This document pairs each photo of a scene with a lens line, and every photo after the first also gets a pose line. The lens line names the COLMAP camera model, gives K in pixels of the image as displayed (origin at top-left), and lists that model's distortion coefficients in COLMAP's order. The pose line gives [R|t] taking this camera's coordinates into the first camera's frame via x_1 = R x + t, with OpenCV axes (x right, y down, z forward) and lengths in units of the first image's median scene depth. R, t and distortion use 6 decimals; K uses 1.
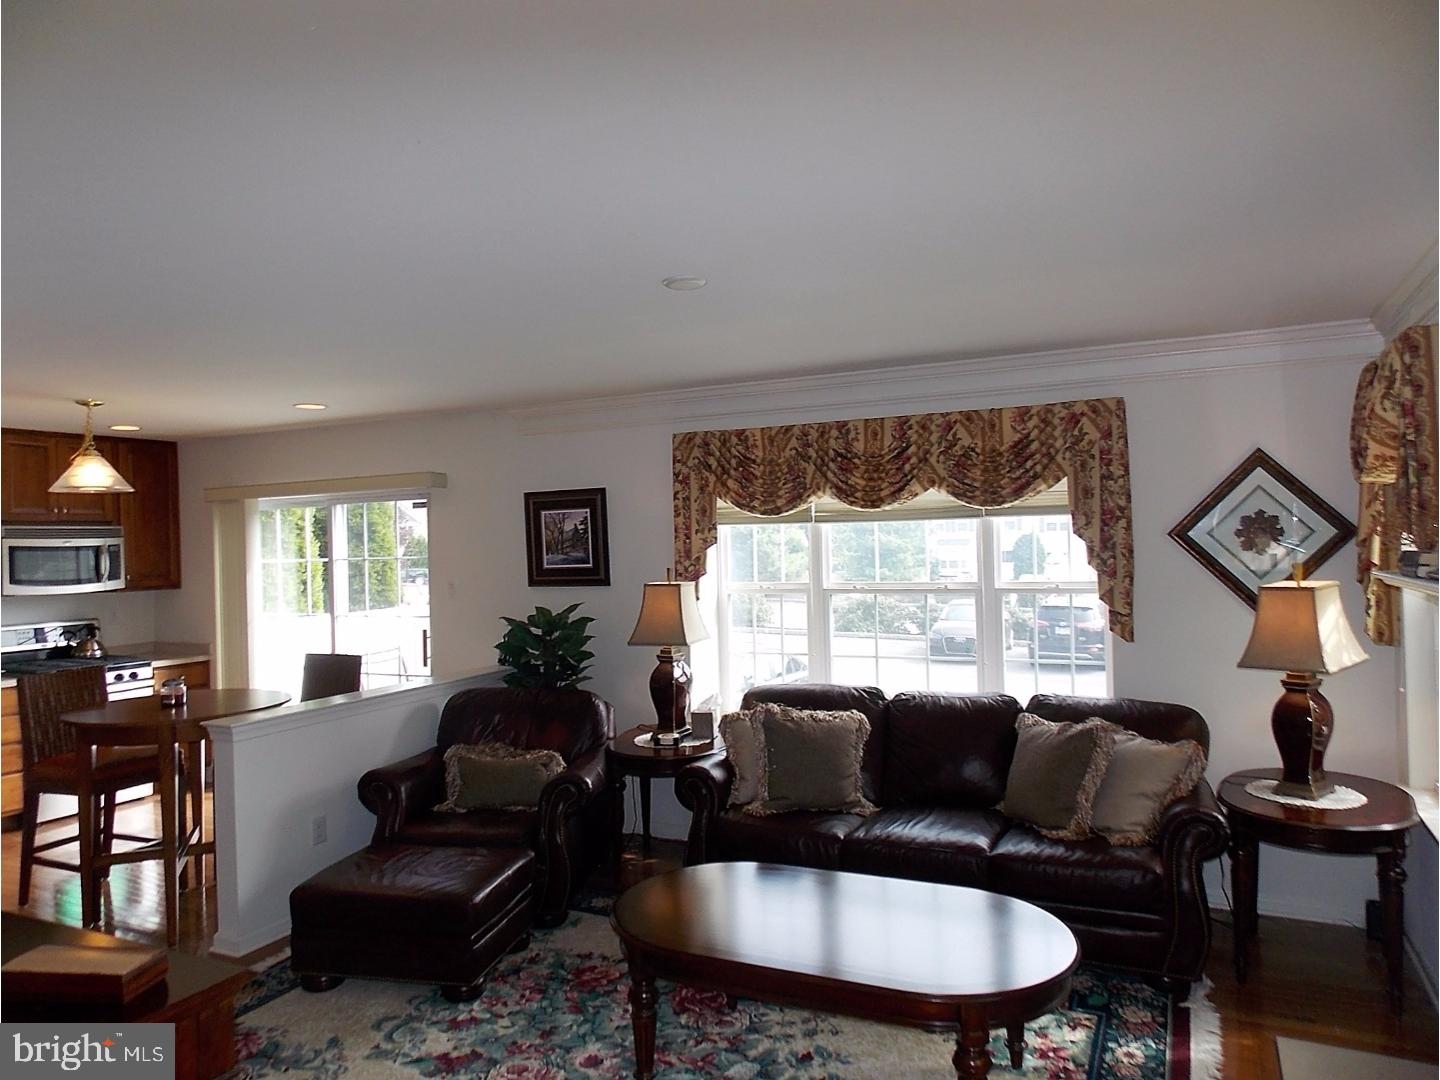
lens RADIAL K [[959.2, 0, 720.0], [0, 959.2, 540.0], [0, 0, 1]] dist [-0.003633, -0.003161]
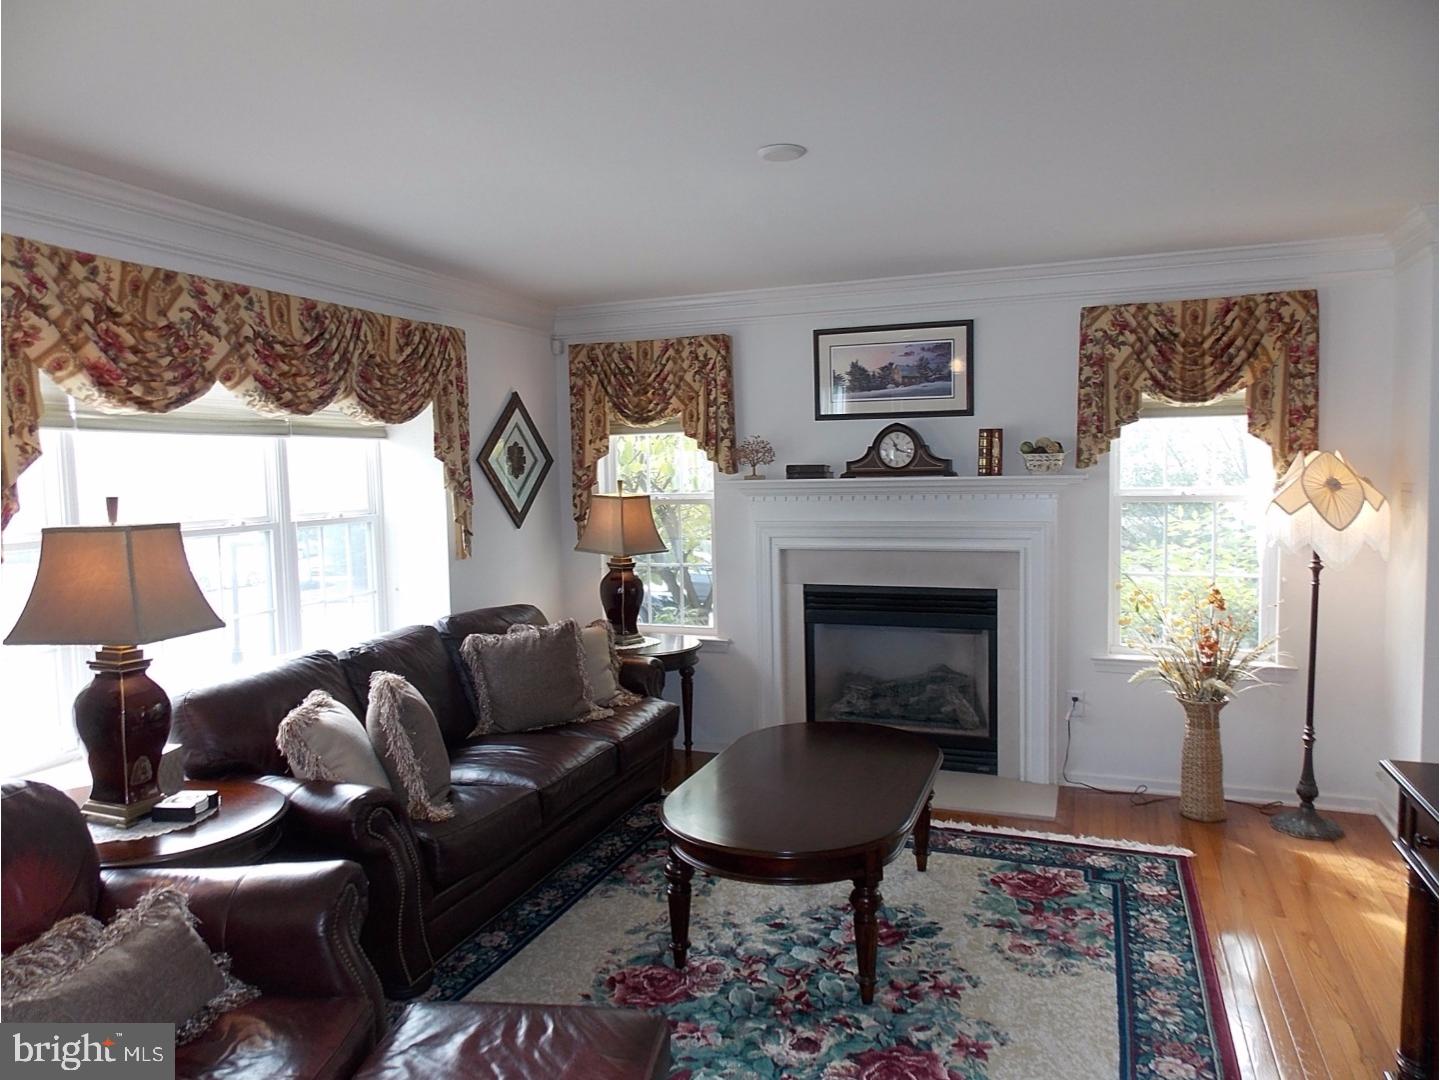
lens RADIAL K [[959.2, 0, 720.0], [0, 959.2, 540.0], [0, 0, 1]] dist [-0.003633, -0.003161]
pose [[-0.083483, -0.056947, 0.994881, -0.708606], [0.001286, 0.998359, 0.057254, 0.025036], [-0.996508, 0.006059, -0.083273, 0.838454]]
